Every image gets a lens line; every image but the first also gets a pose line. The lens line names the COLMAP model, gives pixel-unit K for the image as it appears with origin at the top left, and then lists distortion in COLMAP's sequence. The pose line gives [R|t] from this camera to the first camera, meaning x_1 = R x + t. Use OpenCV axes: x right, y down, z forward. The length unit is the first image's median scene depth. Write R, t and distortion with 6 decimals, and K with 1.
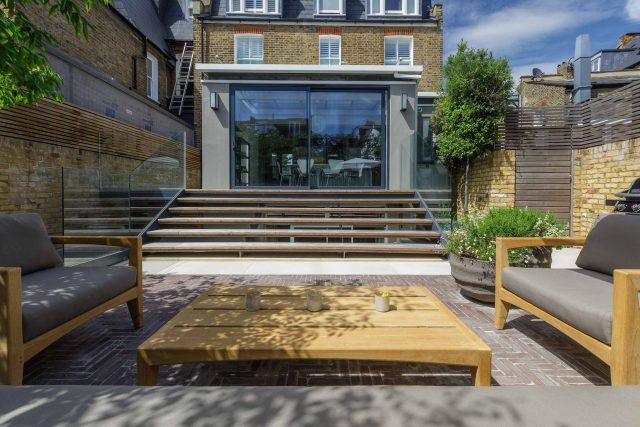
lens RADIAL K [[294.2, 0, 321.3], [0, 294.2, 189.9], [0, 0, 1]] dist [0.009254, -0.005887]
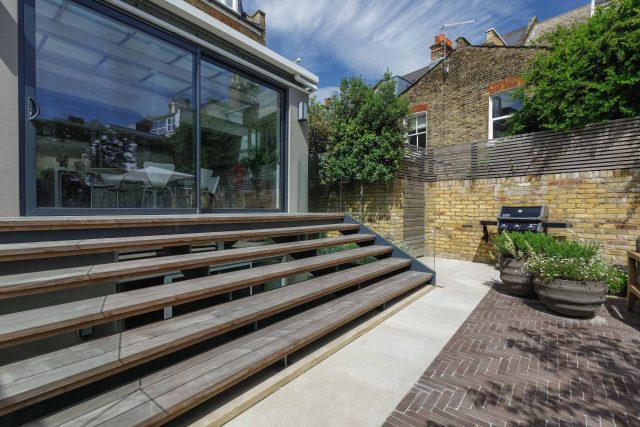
lens RADIAL K [[294.2, 0, 320.3], [0, 294.2, 213.9], [0, 0, 1]] dist [0.009254, -0.005887]
pose [[0.618512, -0.014497, 0.785642, -0.498223], [-0.003709, 0.999765, 0.021368, -0.021398], [-0.785767, -0.016130, 0.618313, 0.558225]]
